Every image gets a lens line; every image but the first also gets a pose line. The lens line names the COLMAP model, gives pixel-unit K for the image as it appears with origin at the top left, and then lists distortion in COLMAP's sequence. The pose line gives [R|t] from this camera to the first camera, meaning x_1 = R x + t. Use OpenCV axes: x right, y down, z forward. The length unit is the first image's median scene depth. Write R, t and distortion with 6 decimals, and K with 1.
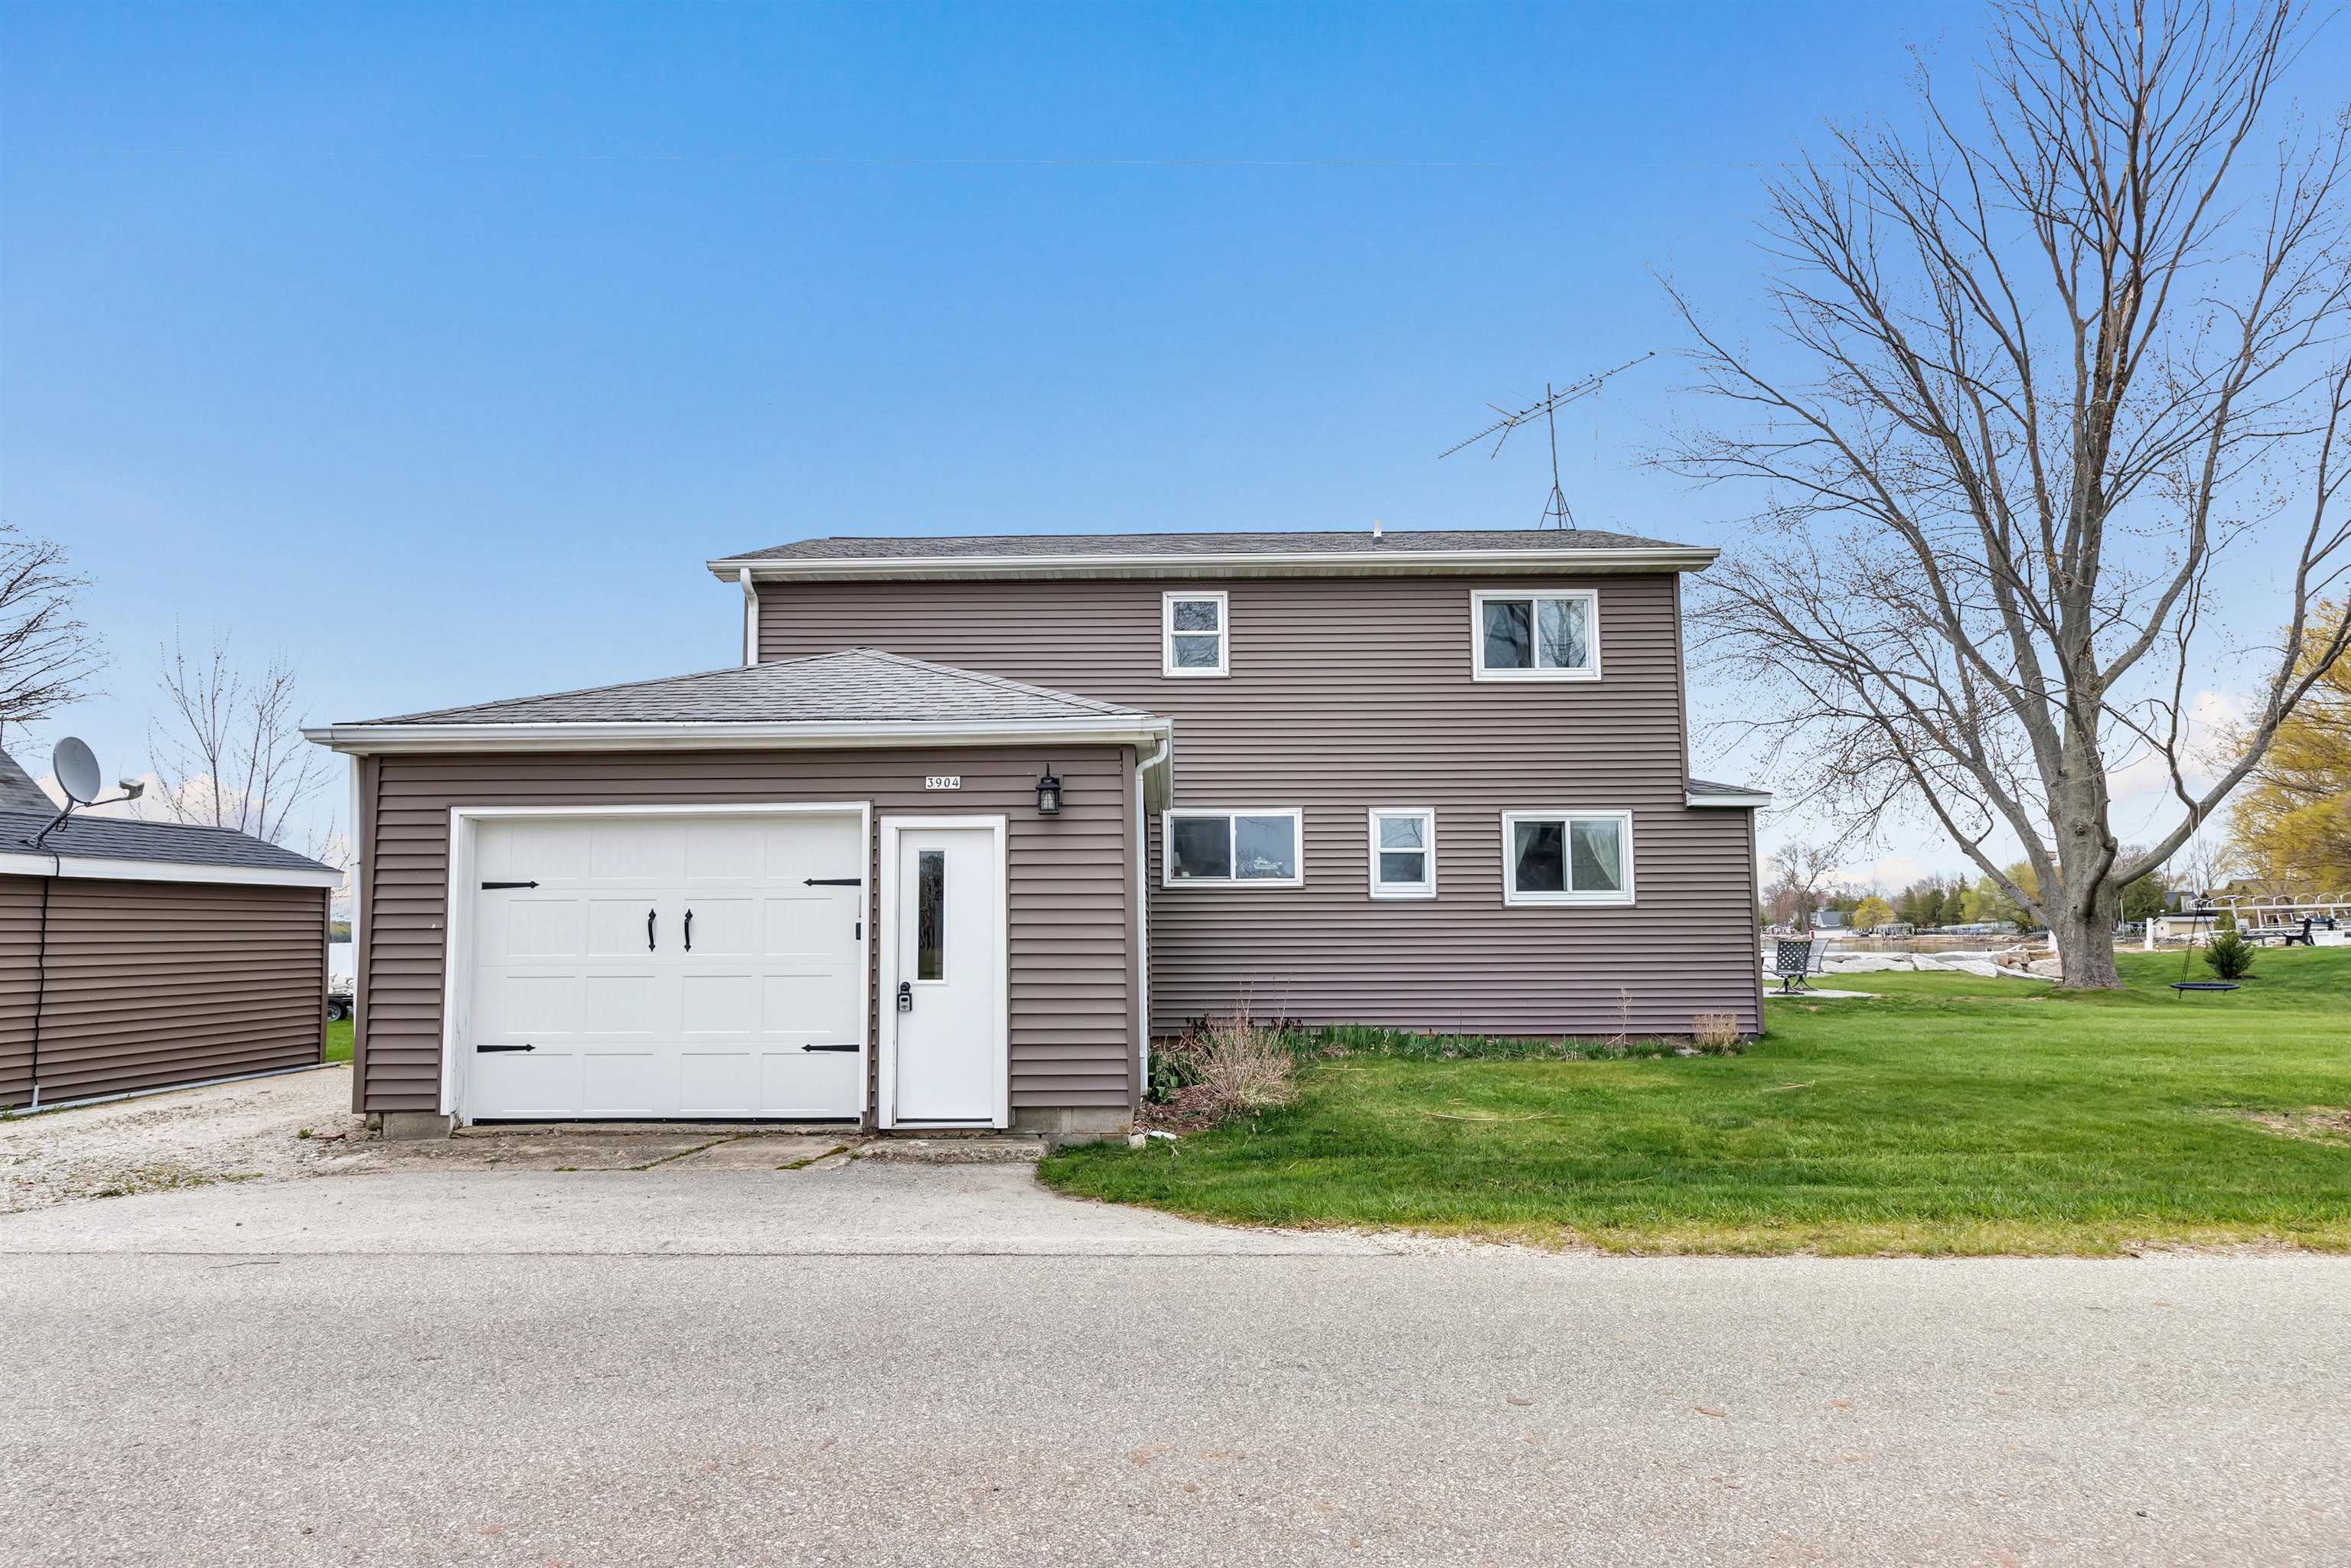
lens RADIAL K [[1205.4, 0, 1158.6], [0, 1205.4, 848.3], [0, 0, 1]] dist [-0.006959, -0.000591]
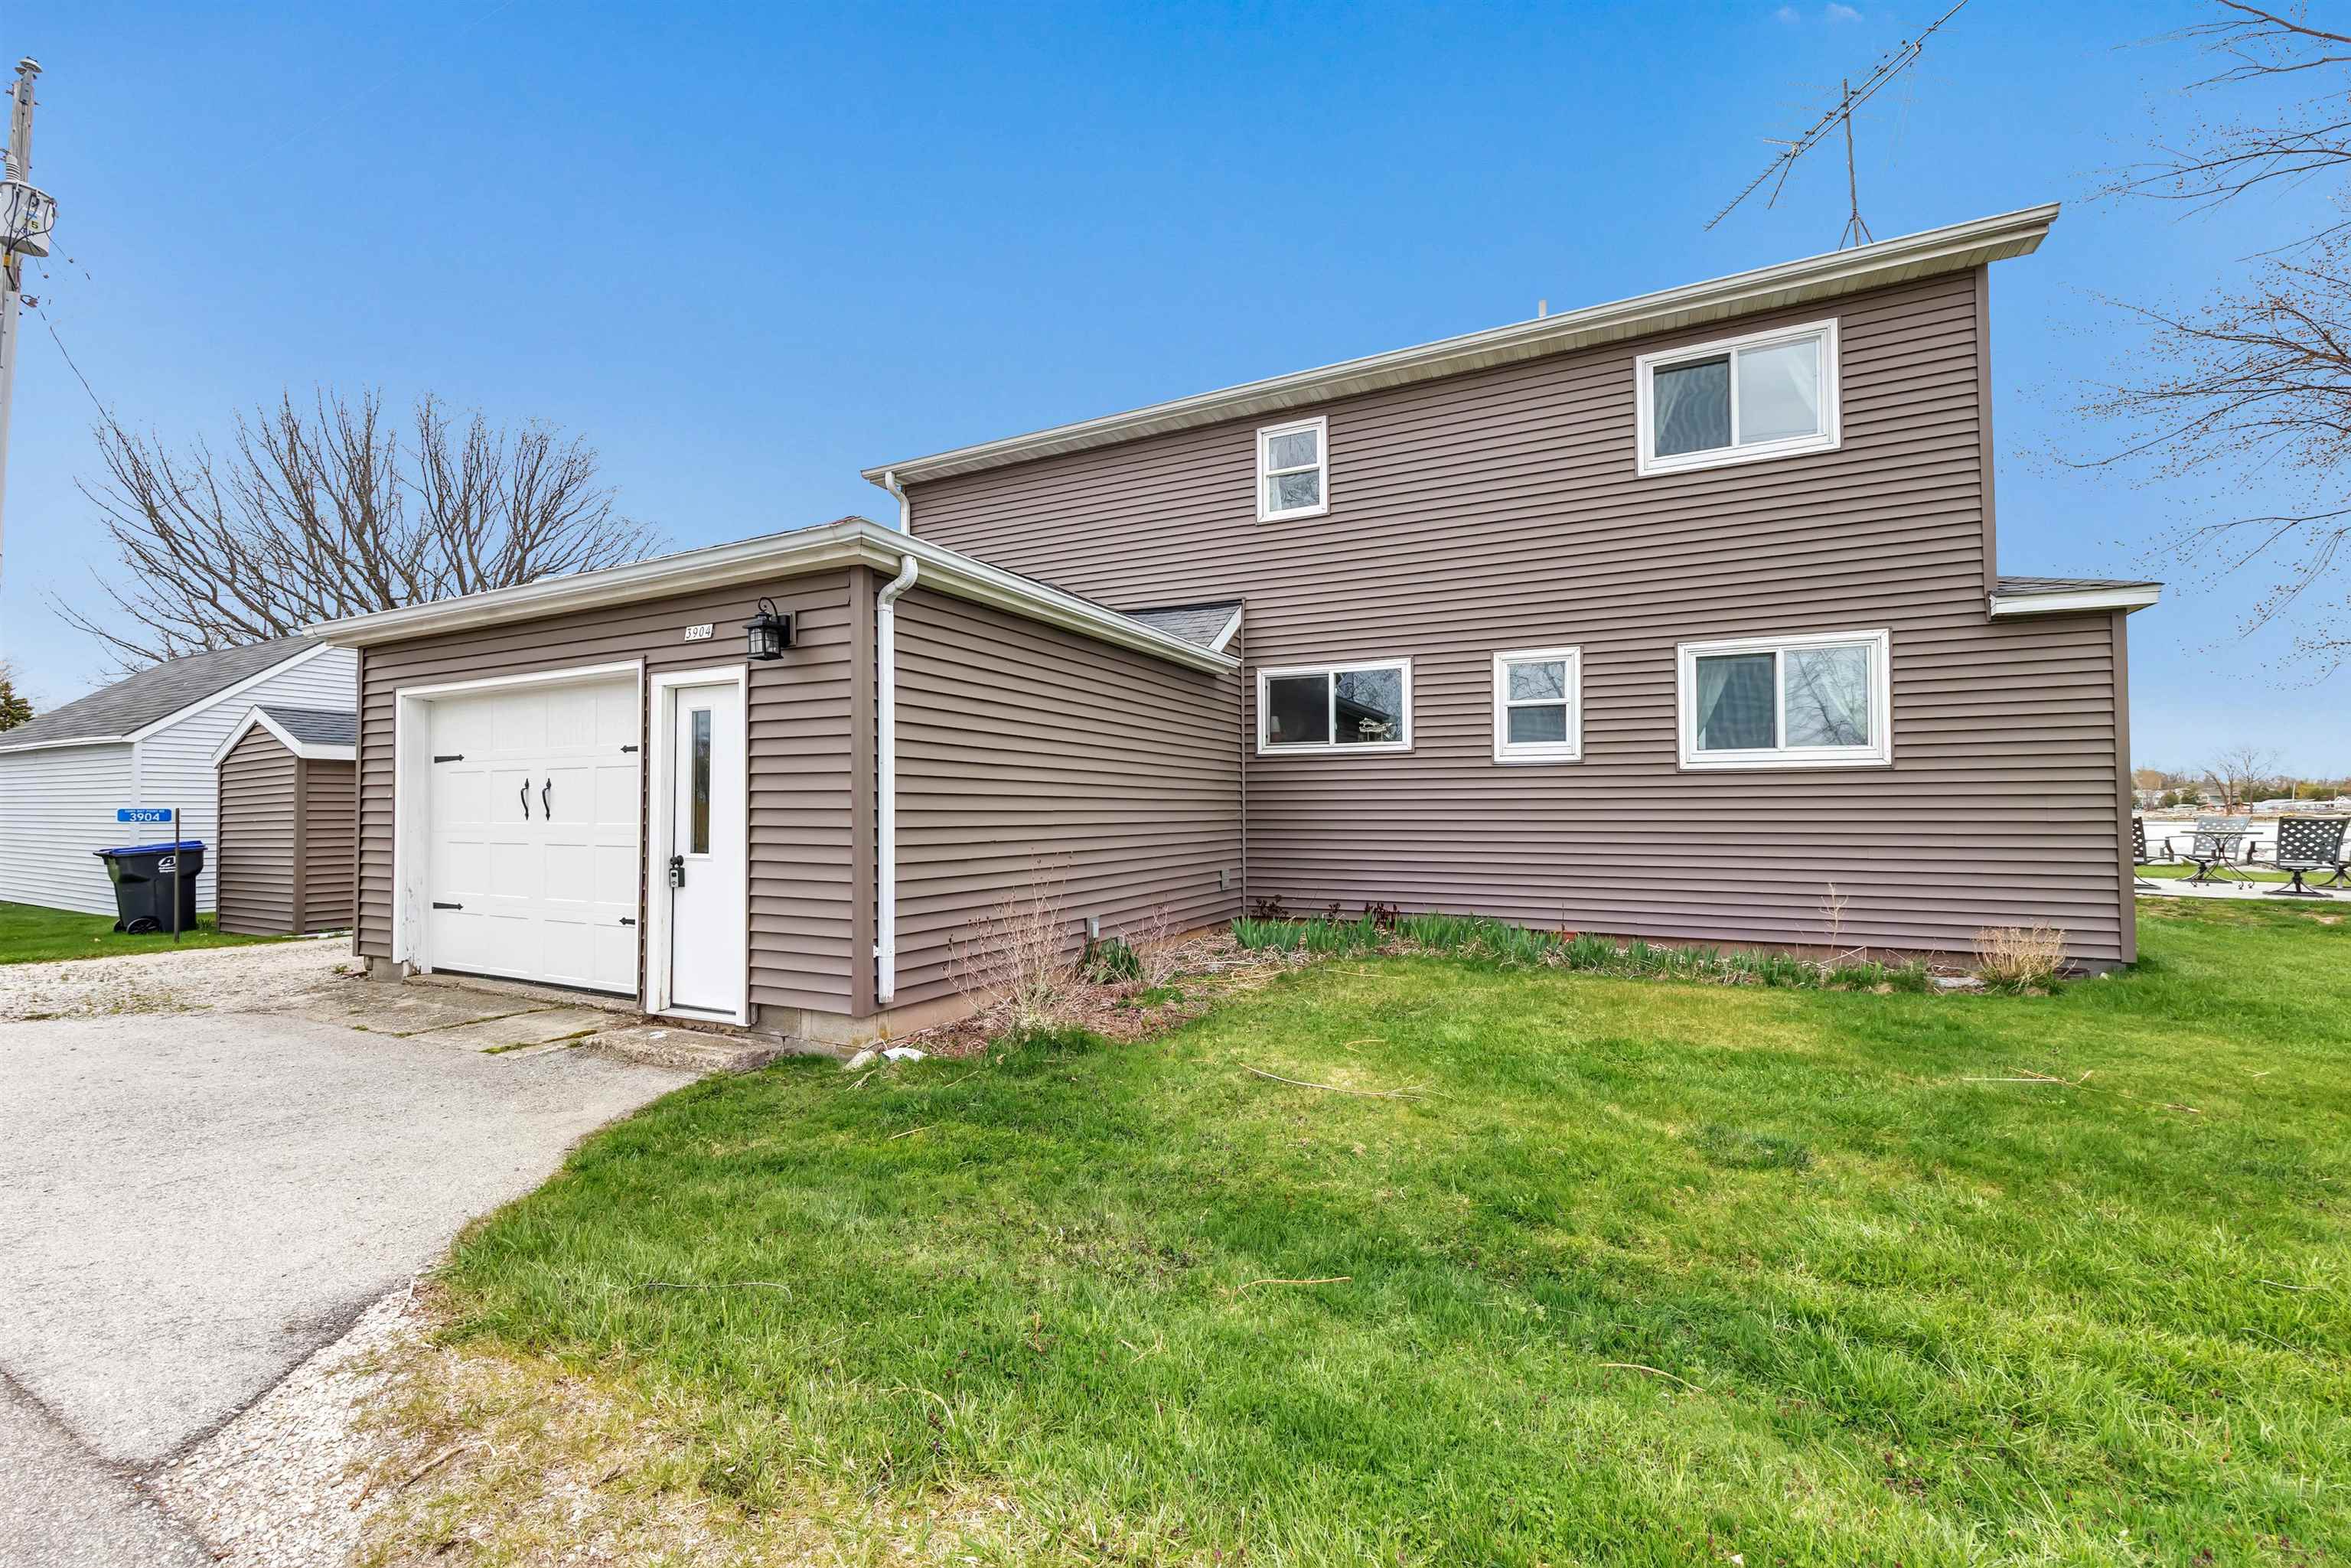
lens RADIAL K [[947.0, 0, 1175.4], [0, 947.0, 793.5], [0, 0, 1]] dist [-0.001630, -0.000064]
pose [[0.892775, -0.003829, -0.450487, 0.272224], [0.029571, 0.998305, 0.050119, 0.023781], [0.449532, -0.058067, 0.891375, 0.323640]]
